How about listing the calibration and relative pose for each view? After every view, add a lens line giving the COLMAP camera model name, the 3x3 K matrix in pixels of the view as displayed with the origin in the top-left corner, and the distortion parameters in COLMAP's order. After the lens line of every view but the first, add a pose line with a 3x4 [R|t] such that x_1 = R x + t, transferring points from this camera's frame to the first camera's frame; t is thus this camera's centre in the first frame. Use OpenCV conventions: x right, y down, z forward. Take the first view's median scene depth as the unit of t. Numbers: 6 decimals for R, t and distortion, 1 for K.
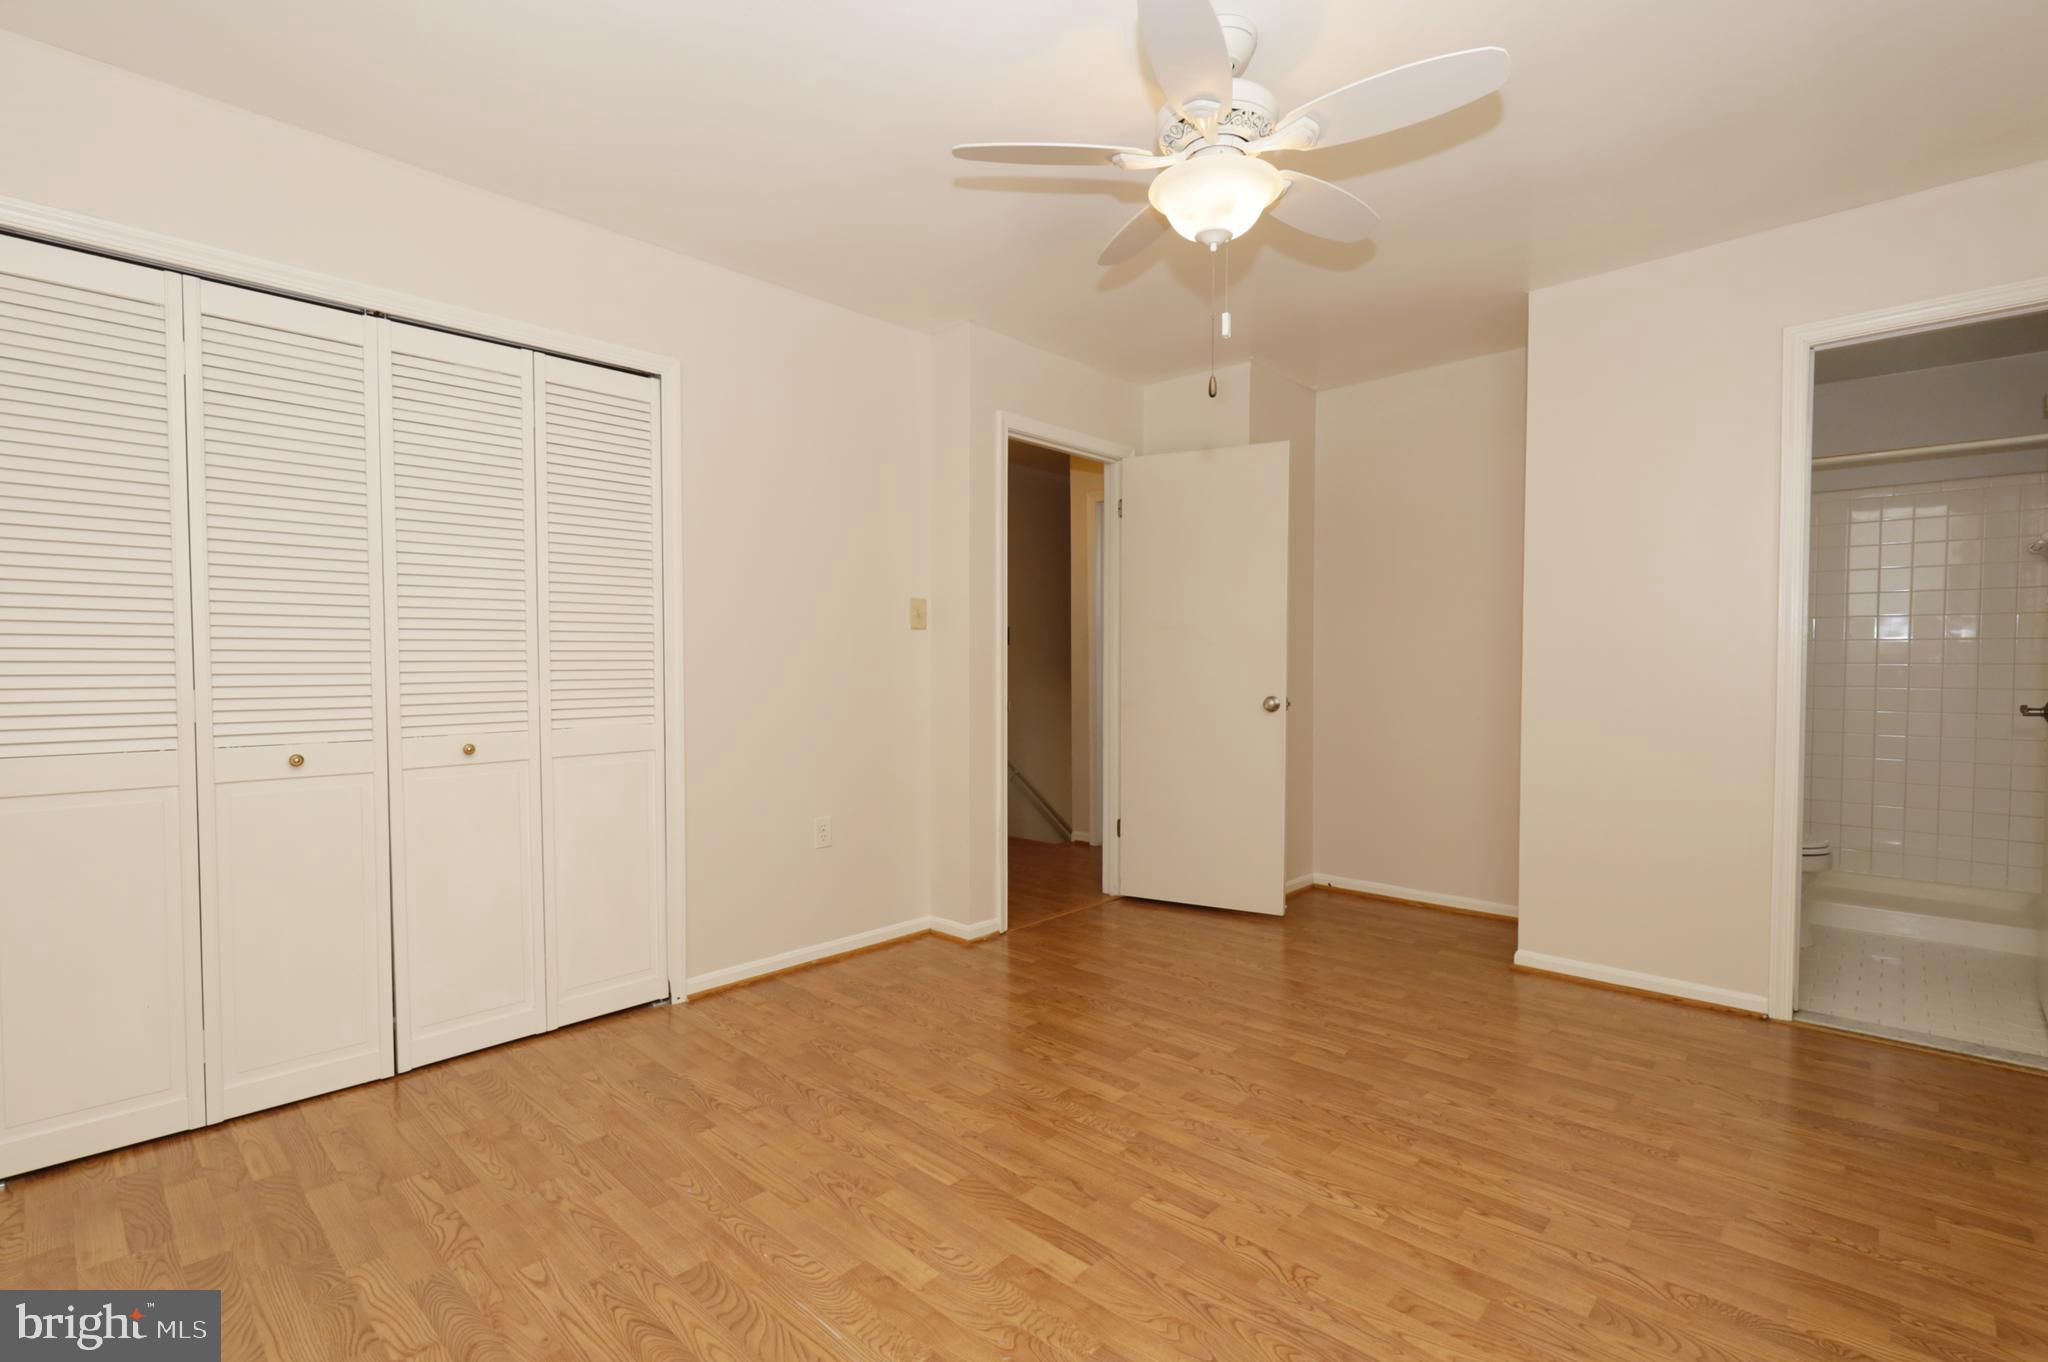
lens RADIAL K [[926.2, 0, 1024.8], [0, 926.2, 681.1], [0, 0, 1]] dist [0.000395, -0.001151]
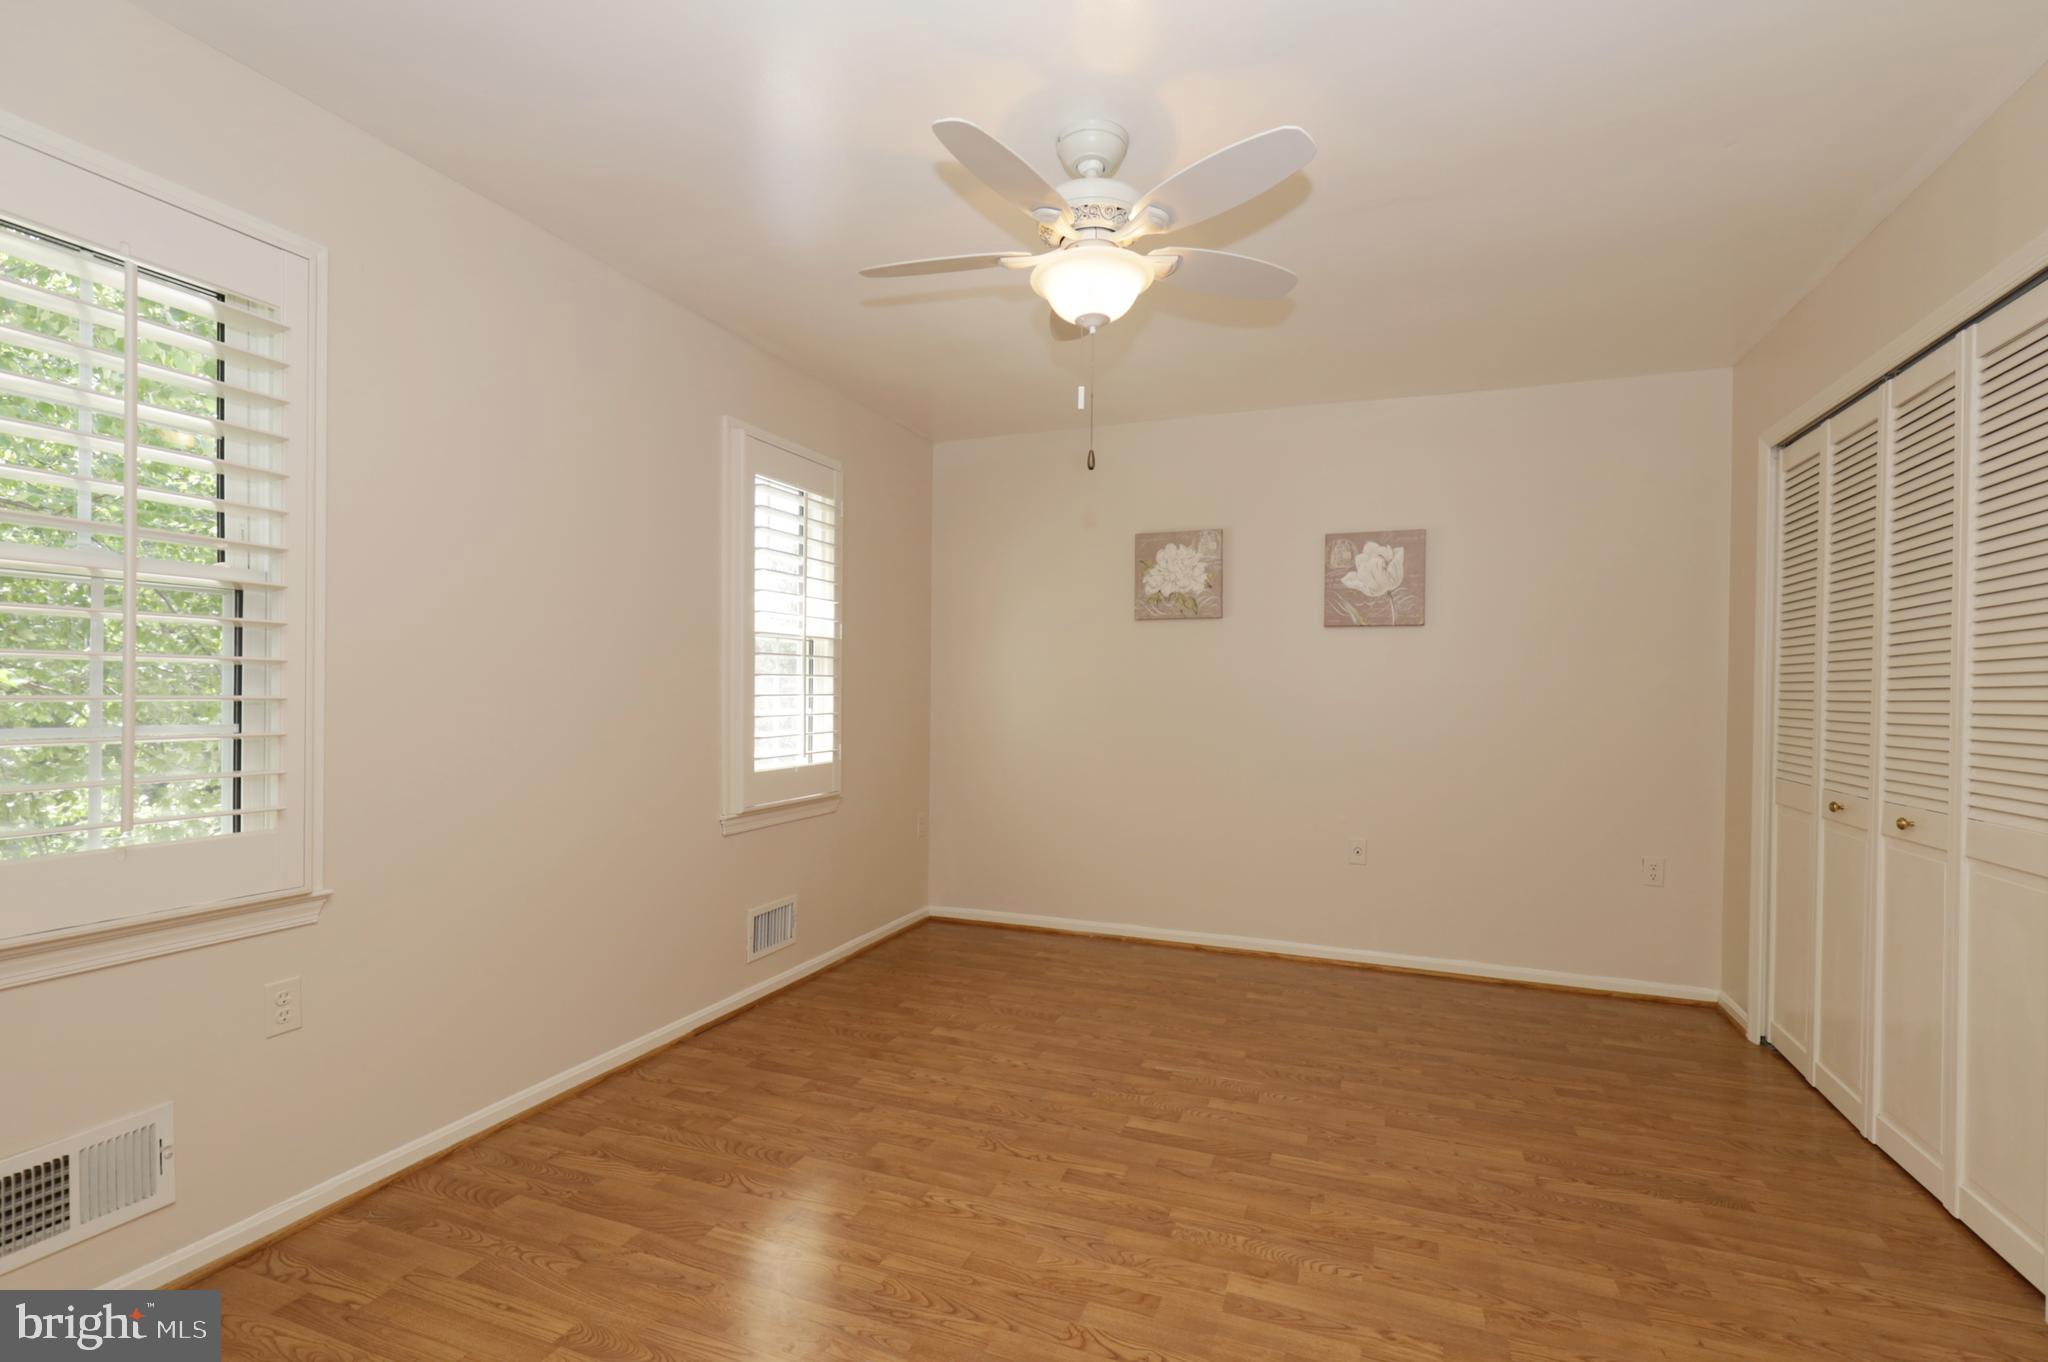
lens RADIAL K [[926.2, 0, 1025.6], [0, 926.2, 688.7], [0, 0, 1]] dist [0.000395, -0.001151]
pose [[-0.926066, -0.008623, -0.377263, 0.667693], [-0.015931, 0.999741, 0.016256, -0.071678], [0.377025, 0.021065, -0.925964, 1.963449]]
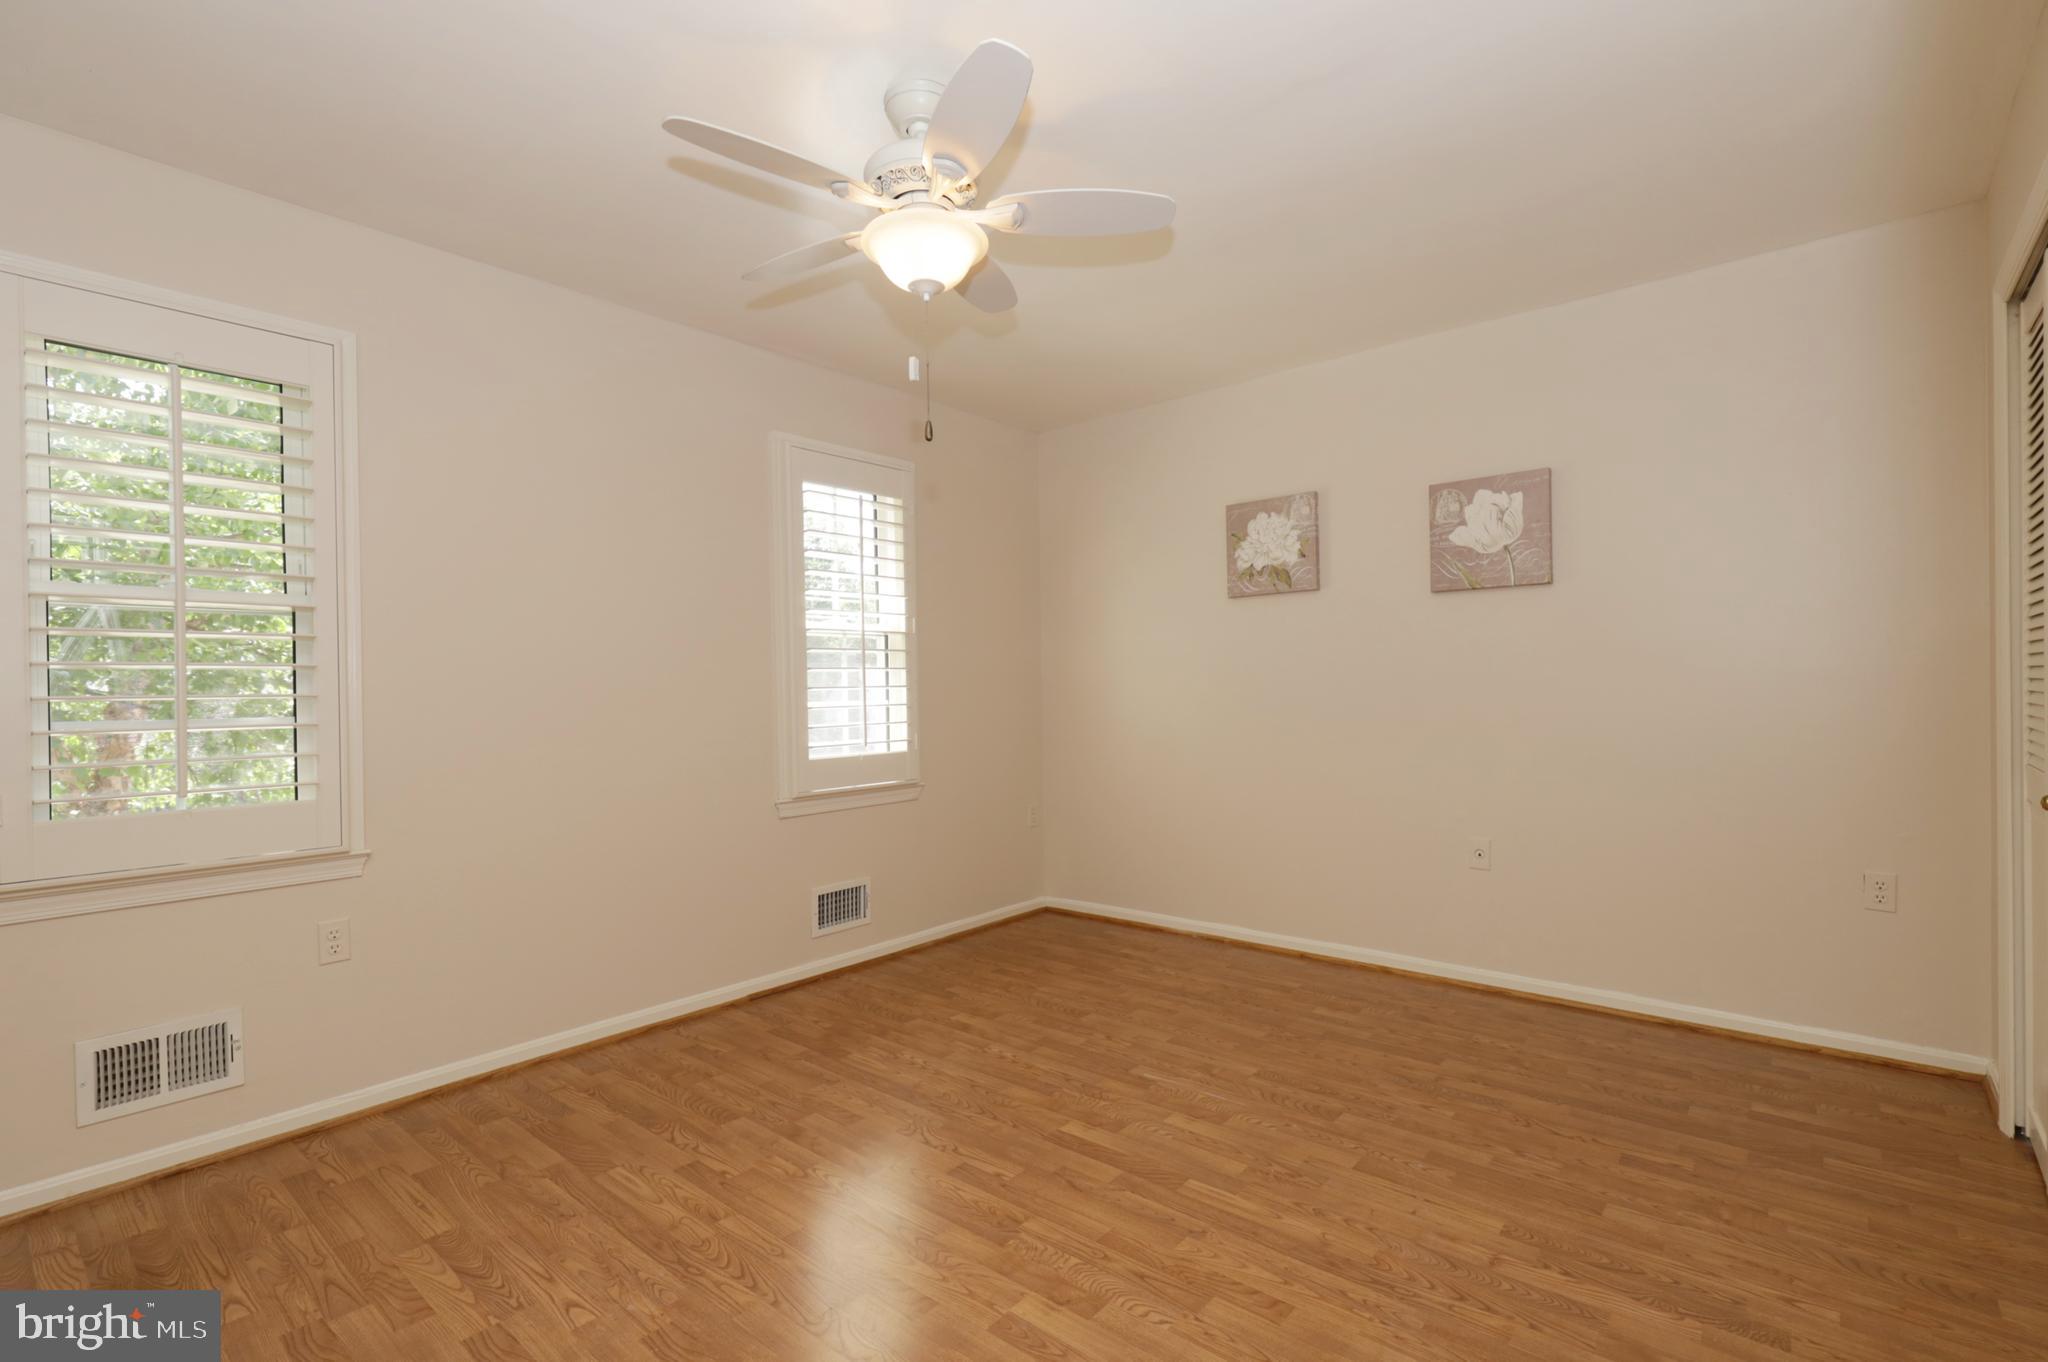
lens RADIAL K [[926.2, 0, 1030.9], [0, 926.2, 685.2], [0, 0, 1]] dist [0.000395, -0.001151]
pose [[-0.998428, 0.018509, -0.052905, 0.148244], [0.017757, 0.999735, 0.014642, -0.048509], [0.053162, 0.013679, -0.998492, 2.042061]]
